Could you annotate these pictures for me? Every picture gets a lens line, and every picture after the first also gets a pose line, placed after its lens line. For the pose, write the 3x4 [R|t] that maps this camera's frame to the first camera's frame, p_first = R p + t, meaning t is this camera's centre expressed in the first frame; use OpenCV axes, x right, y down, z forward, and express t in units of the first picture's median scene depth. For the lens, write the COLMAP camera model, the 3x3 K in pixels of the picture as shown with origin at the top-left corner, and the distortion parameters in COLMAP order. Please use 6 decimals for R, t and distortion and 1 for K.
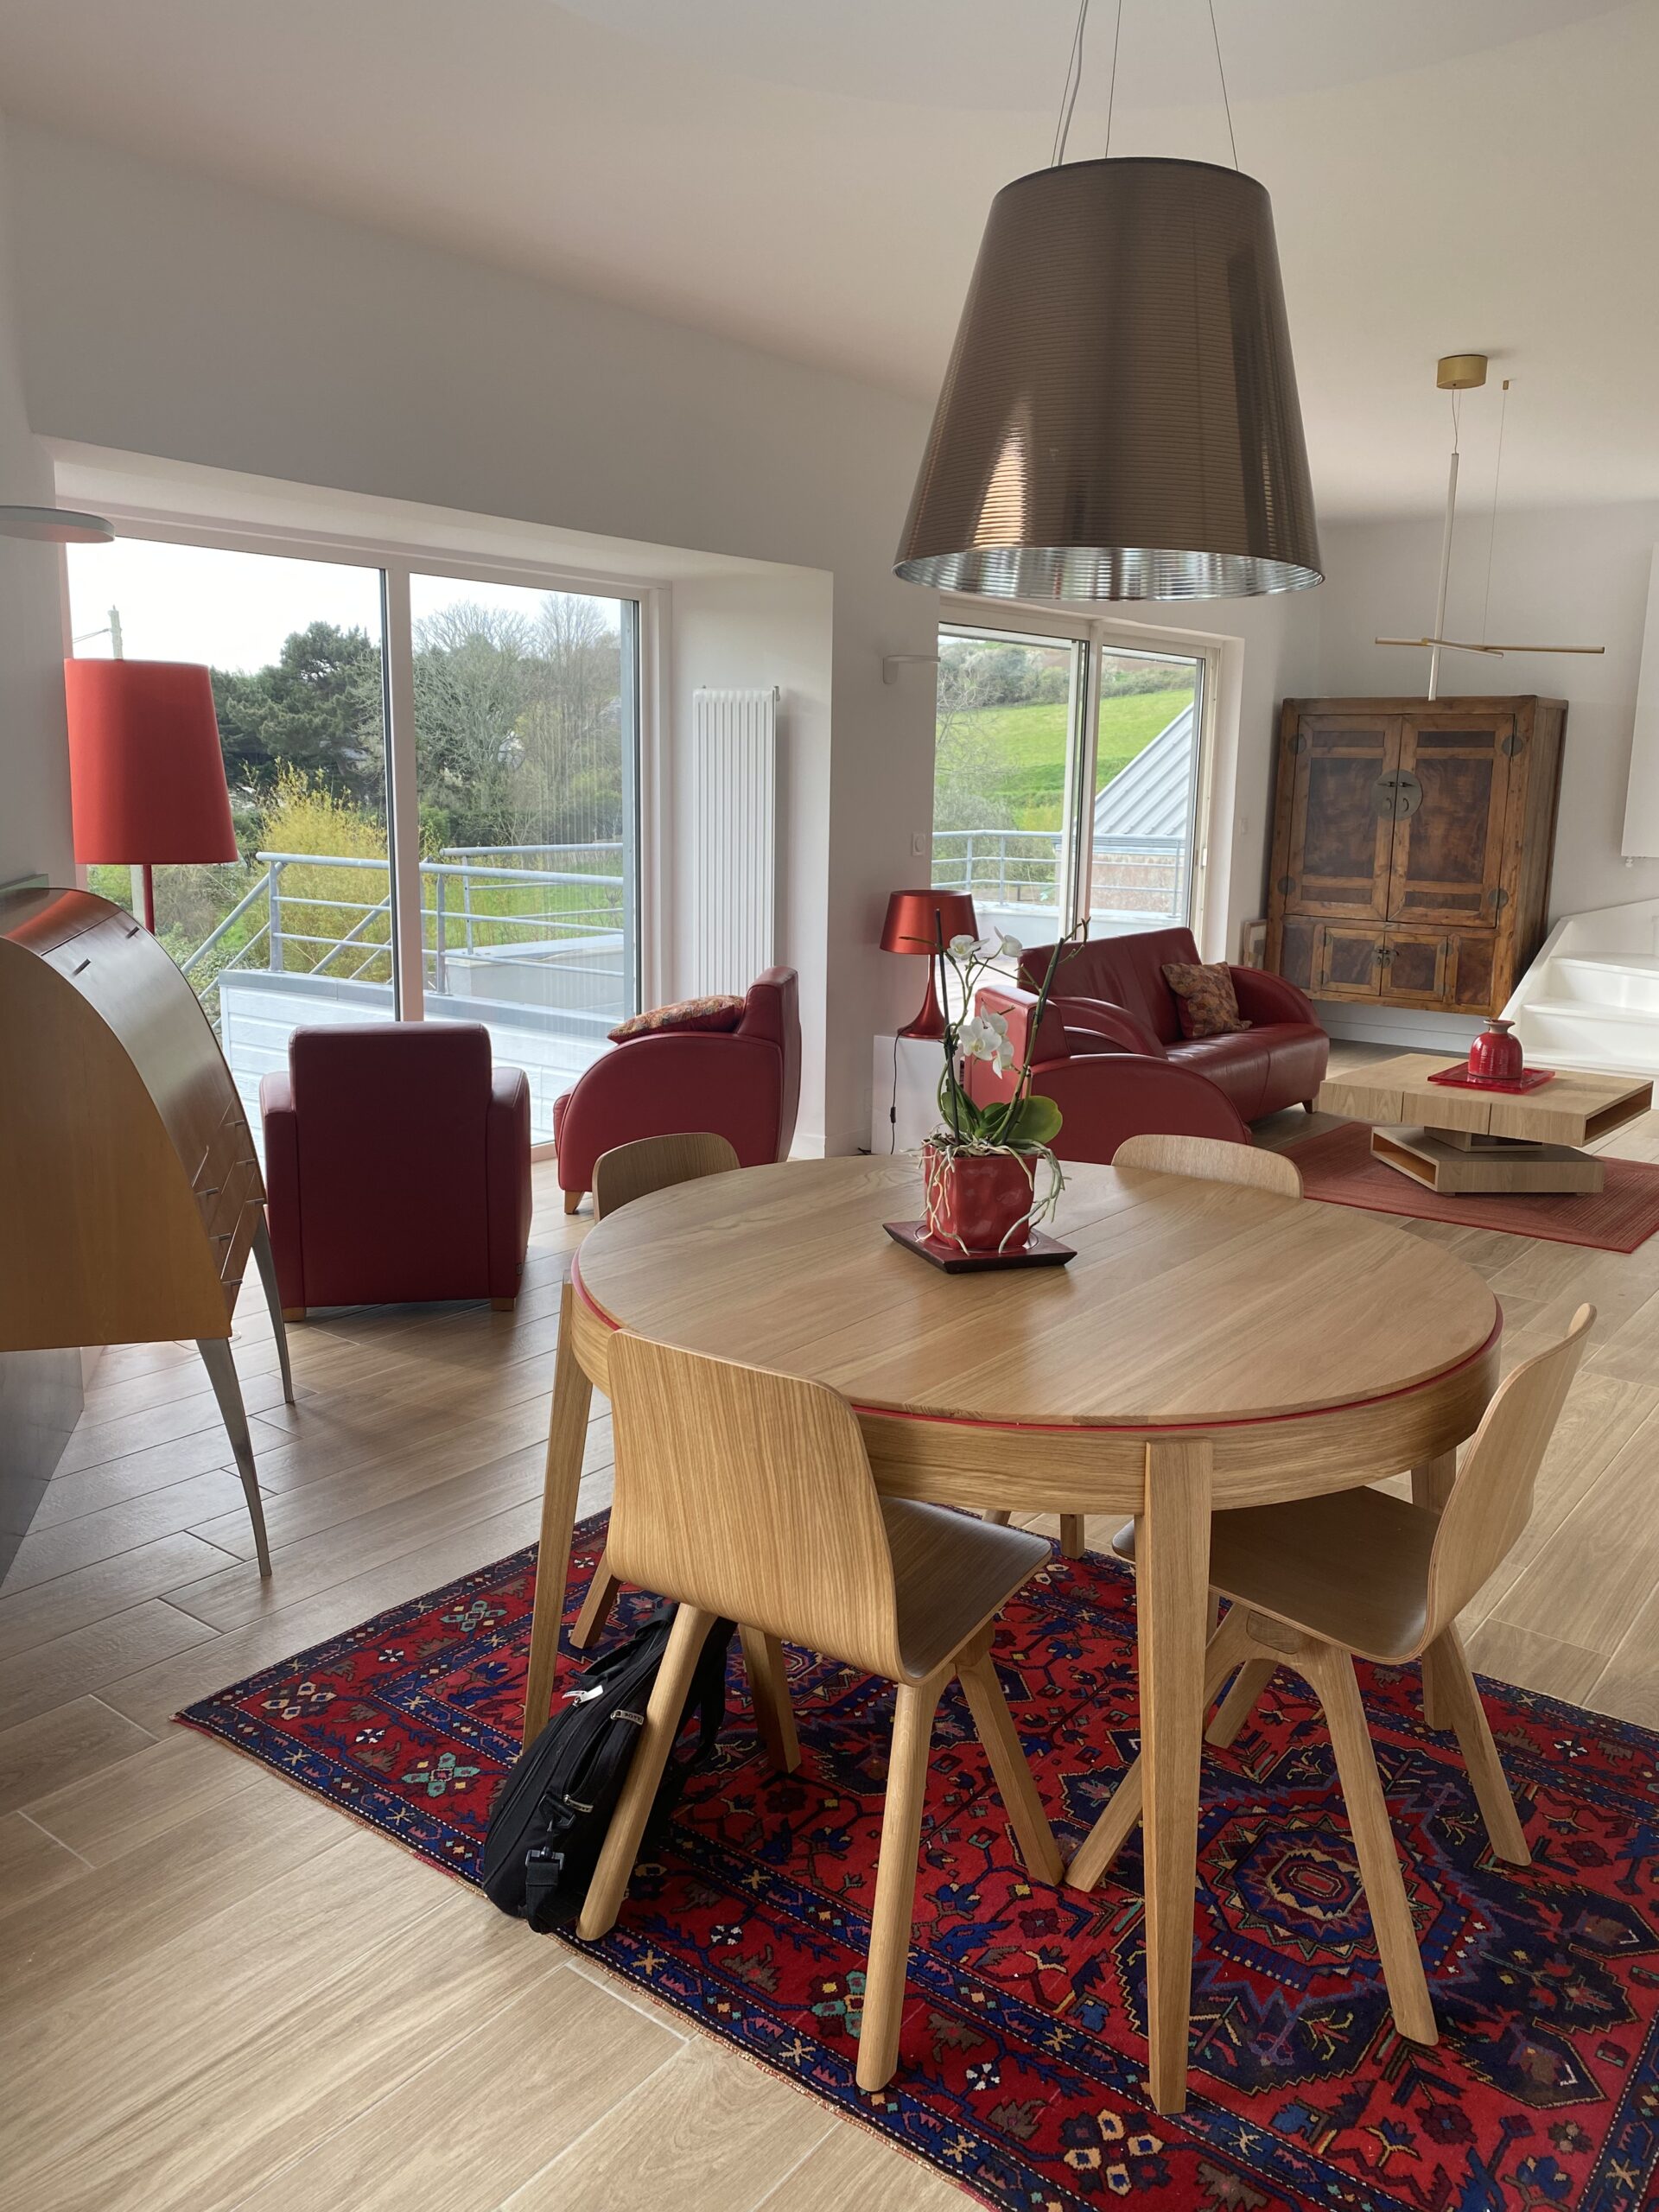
lens RADIAL K [[1692.0, 0, 788.4], [0, 1692.0, 1078.5], [0, 0, 1]] dist [0.021901, -0.027812]
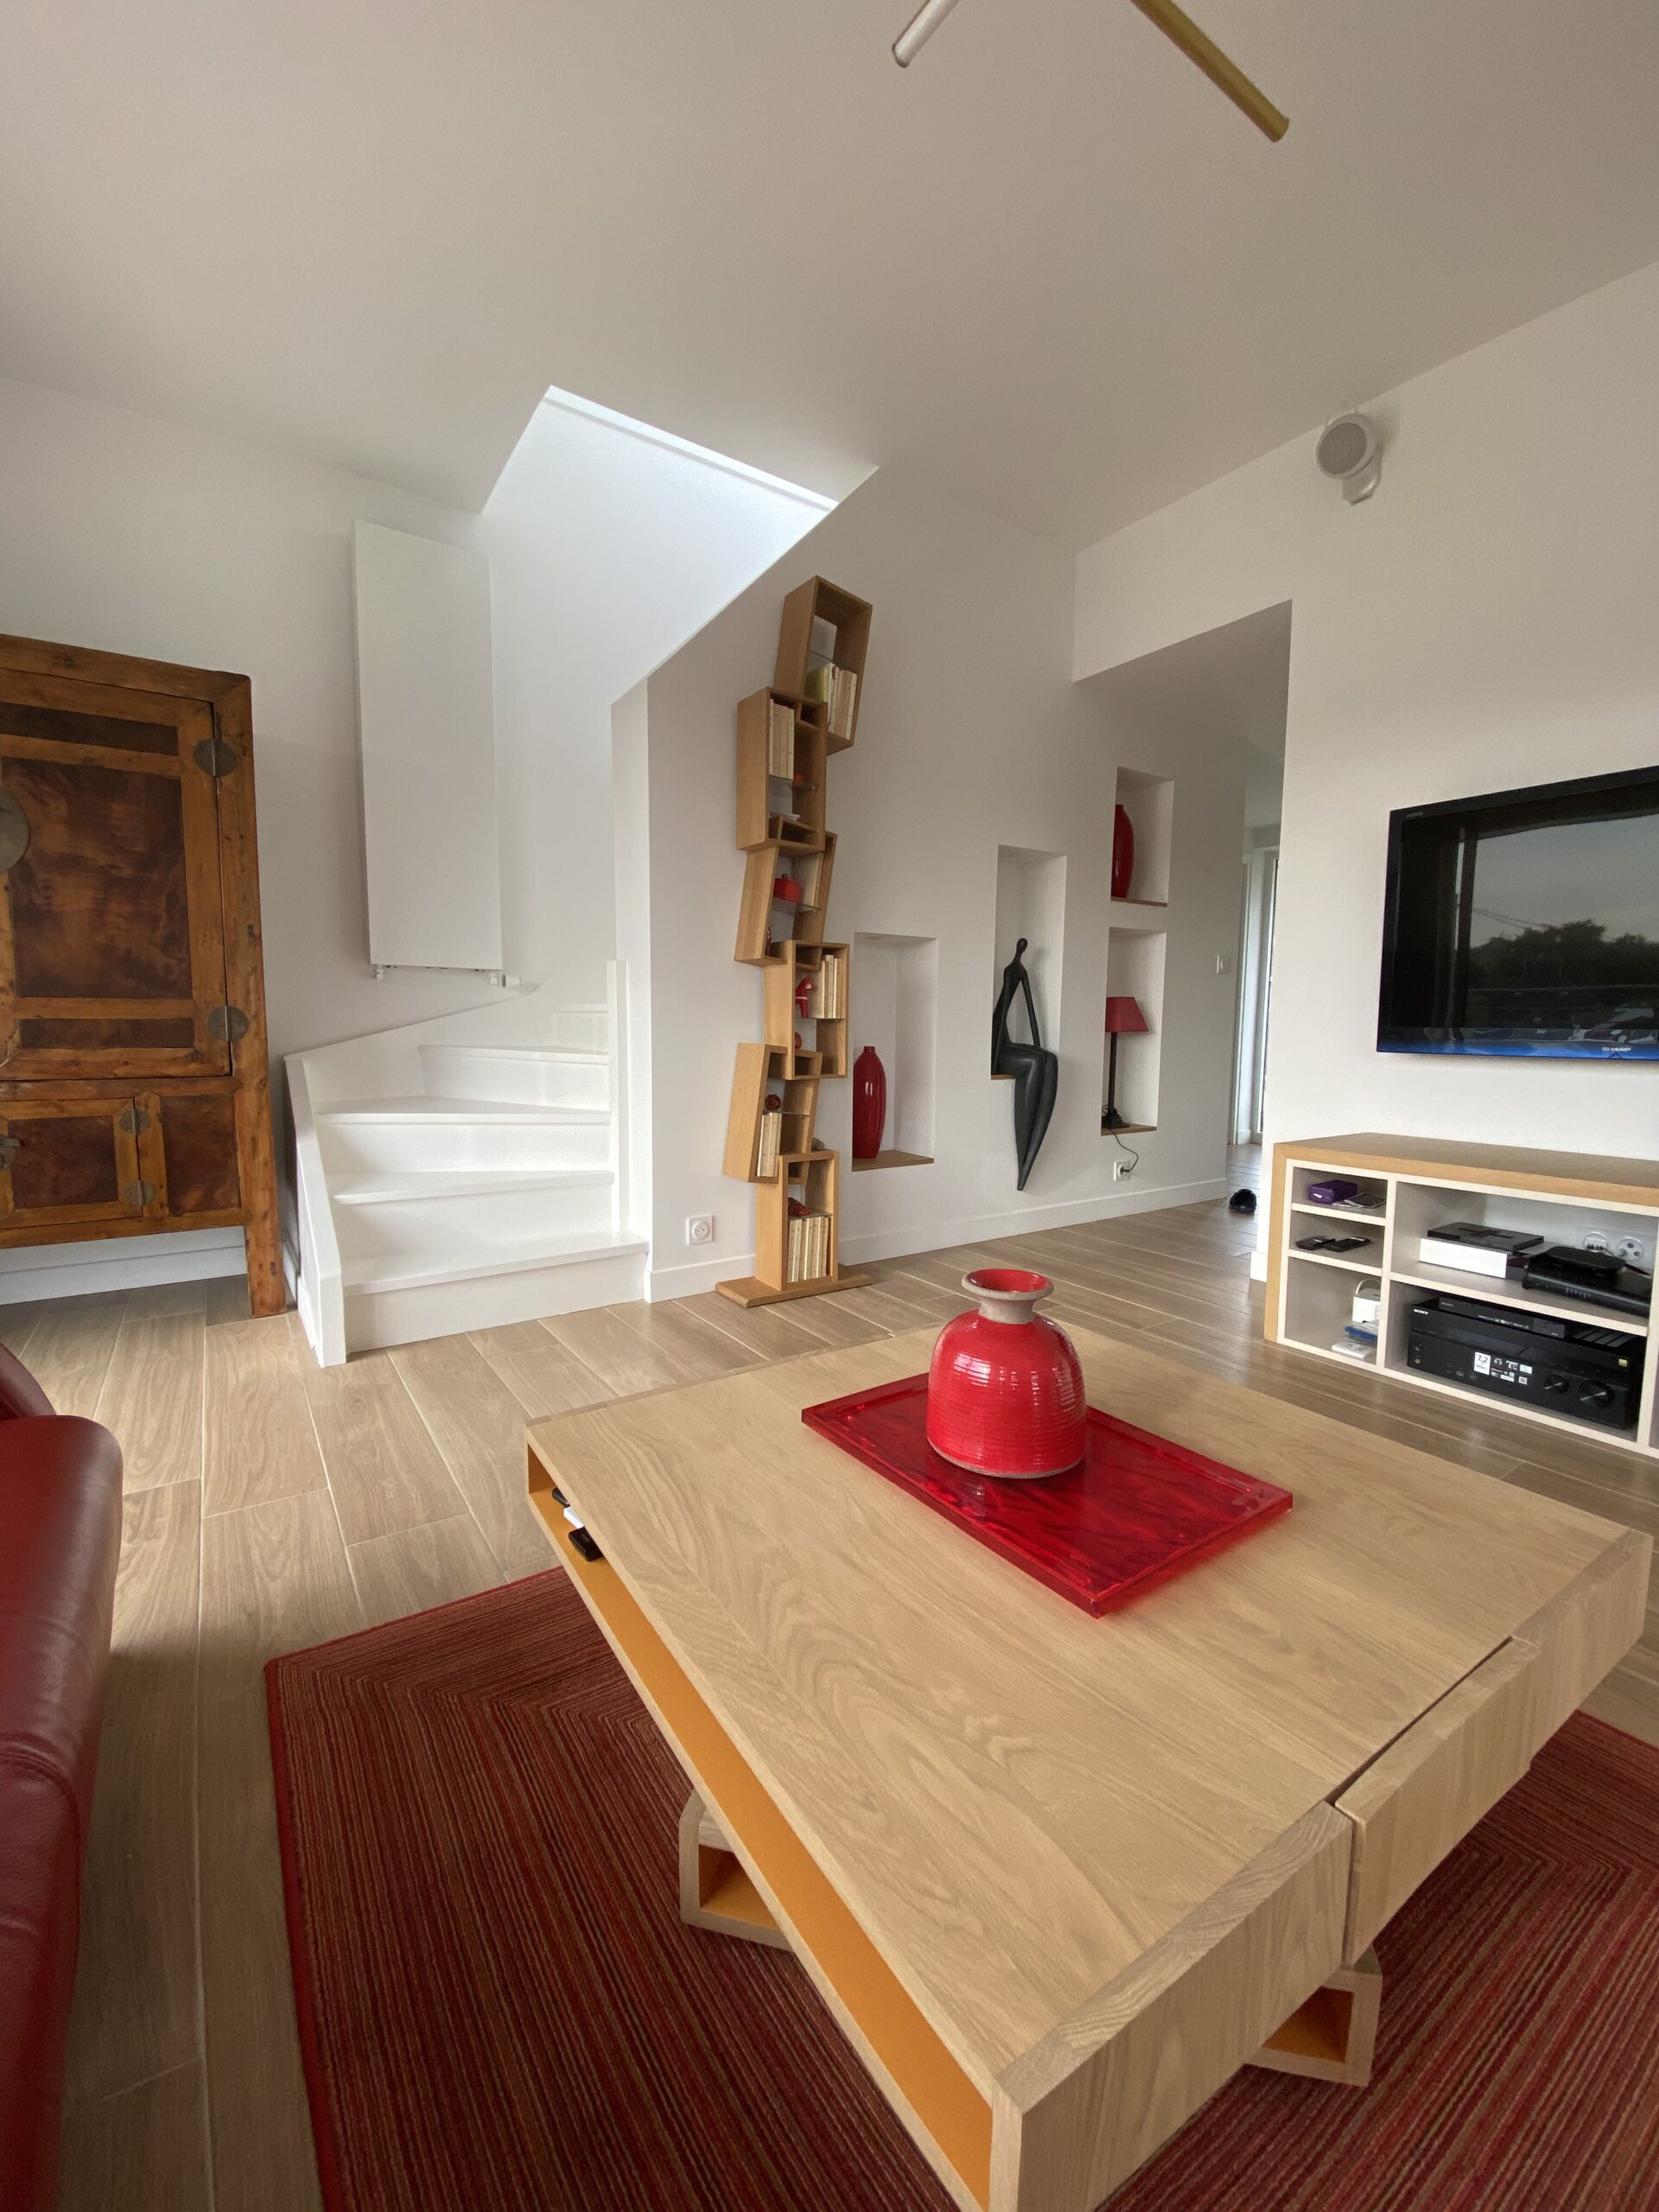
lens RADIAL K [[890.3, 0, 832.7], [0, 890.3, 1114.8], [0, 0, 1]] dist [-0.002992, -0.001825]
pose [[0.285510, -0.104164, 0.952698, 0.552881], [0.166343, 0.984374, 0.057777, -0.176696], [-0.943829, 0.141979, 0.298376, 2.162172]]
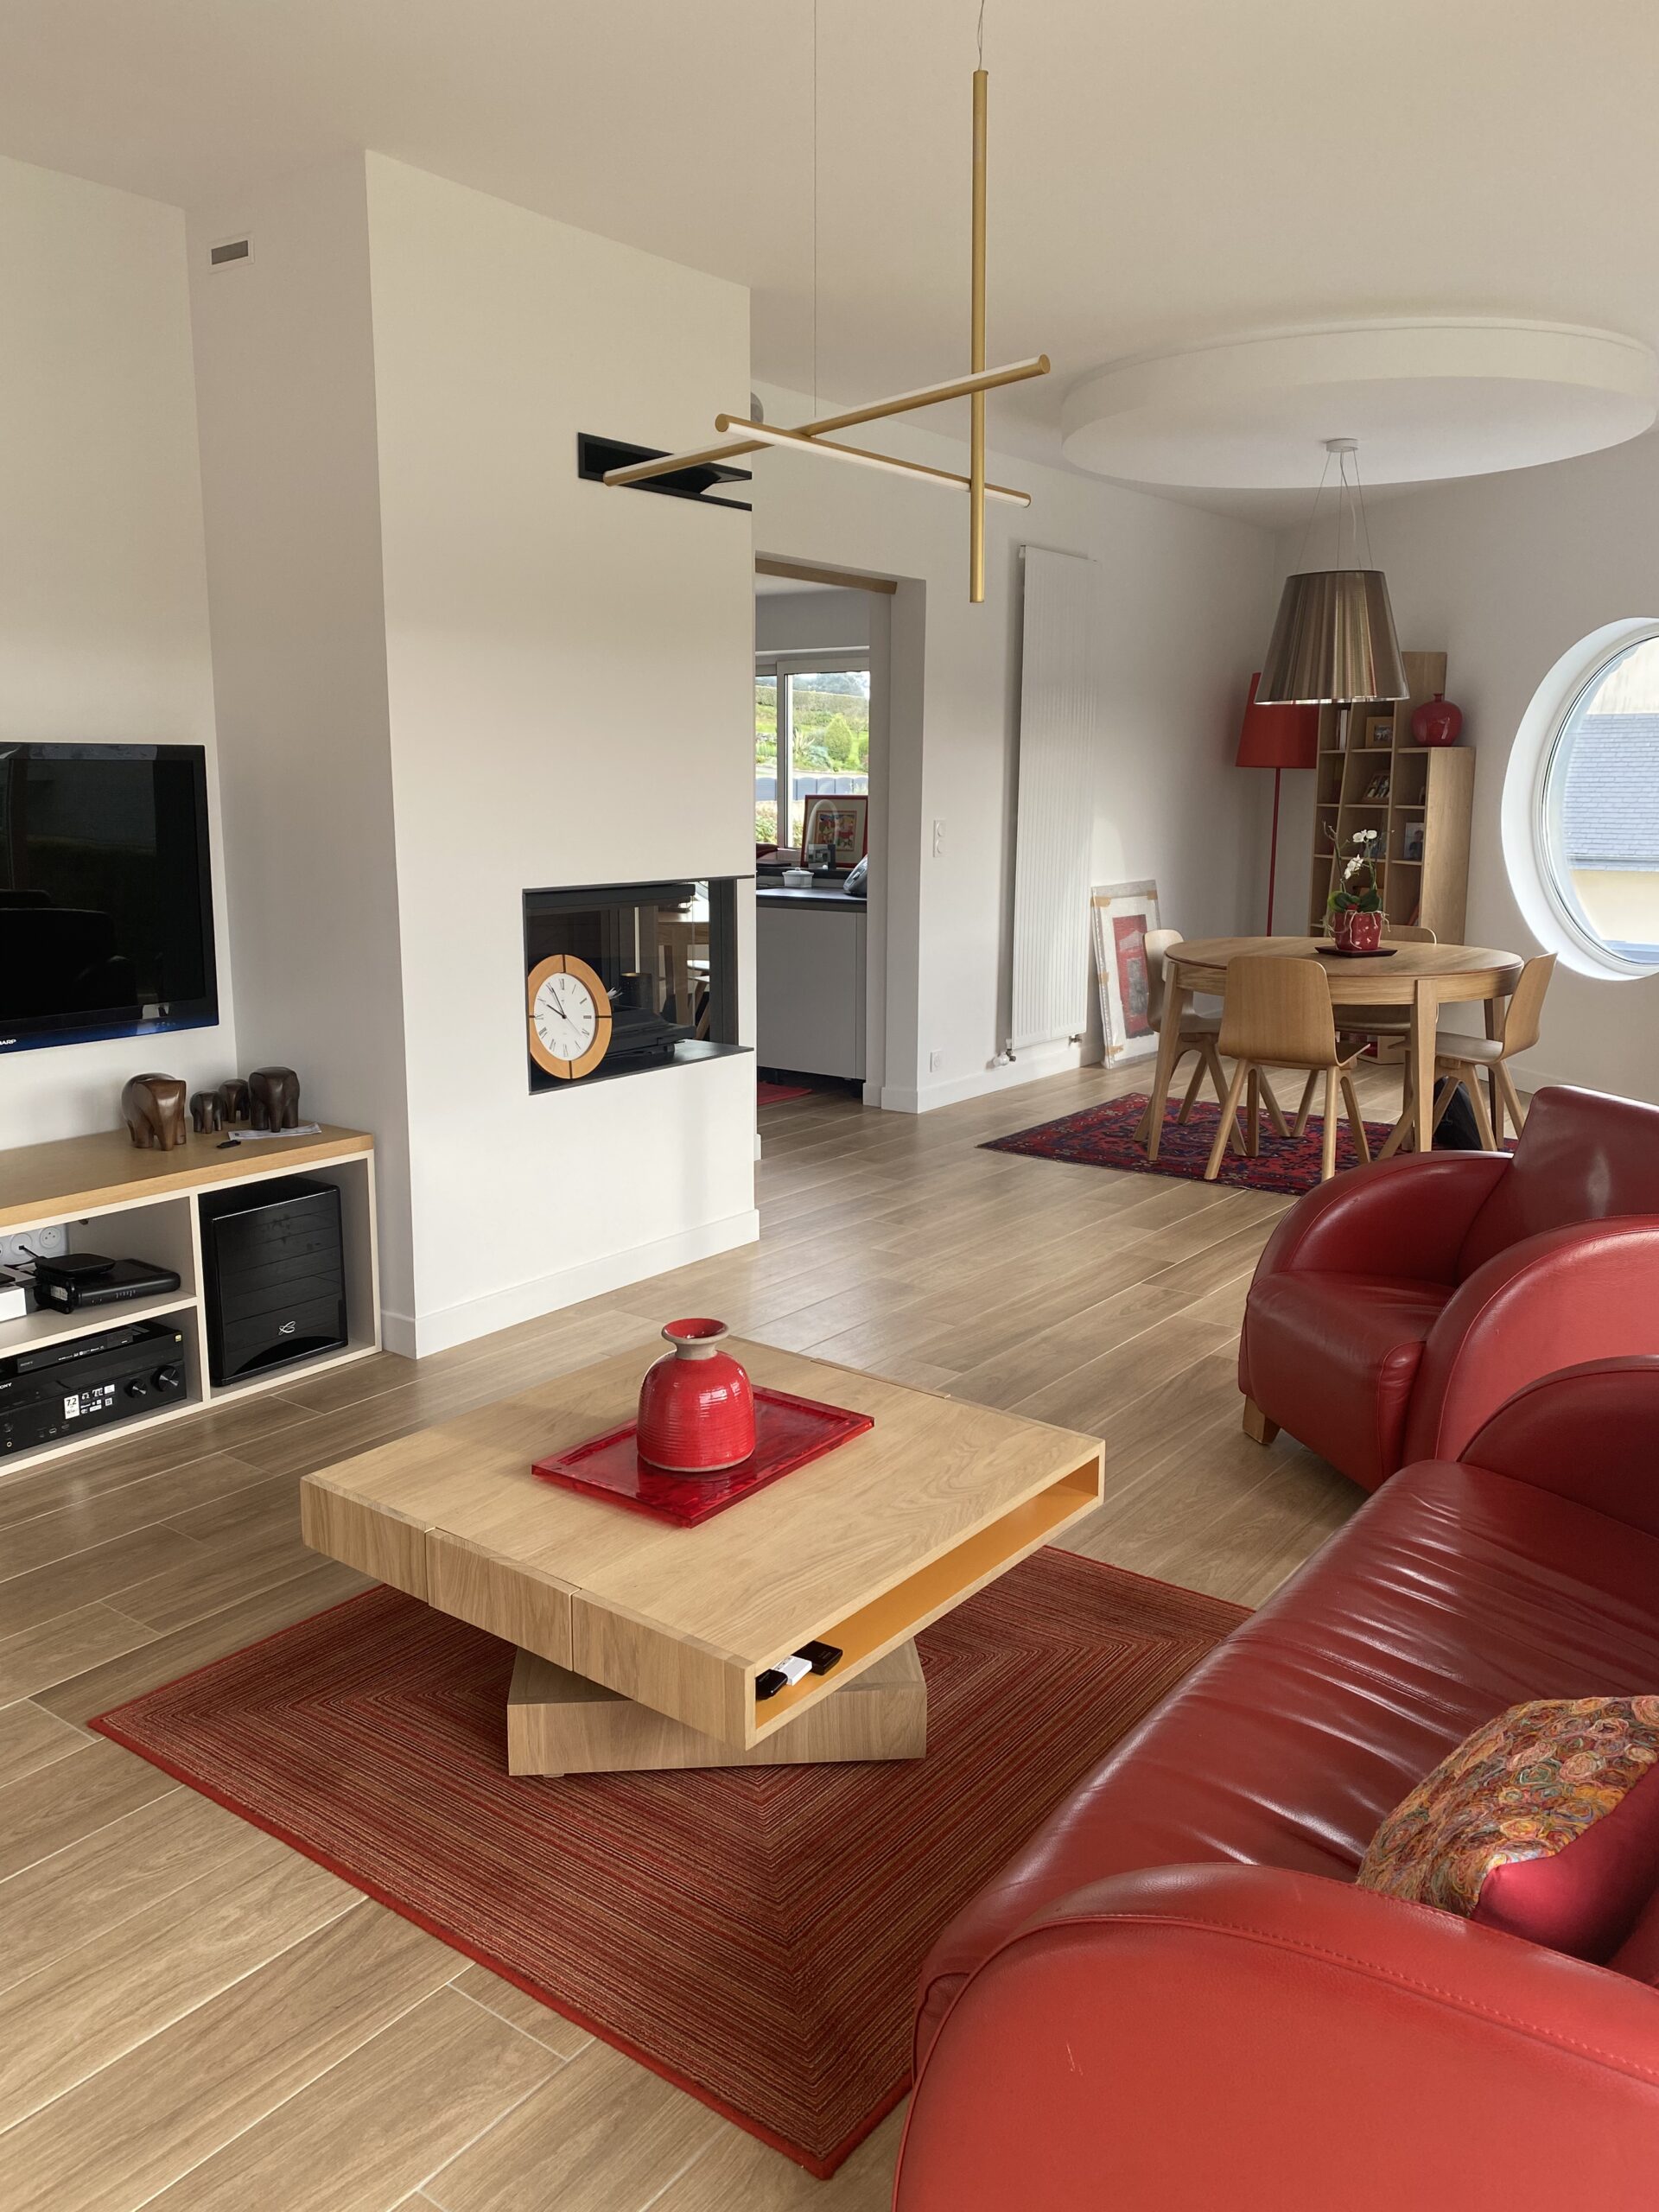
lens RADIAL K [[1692.0, 0, 808.7], [0, 1692.0, 1078.8], [0, 0, 1]] dist [0.021901, -0.027812]
pose [[-0.999577, -0.000425, -0.029076, 0.882241], [-0.010675, 0.935444, 0.353313, -0.527540], [0.027049, 0.353474, -0.935053, 3.026163]]
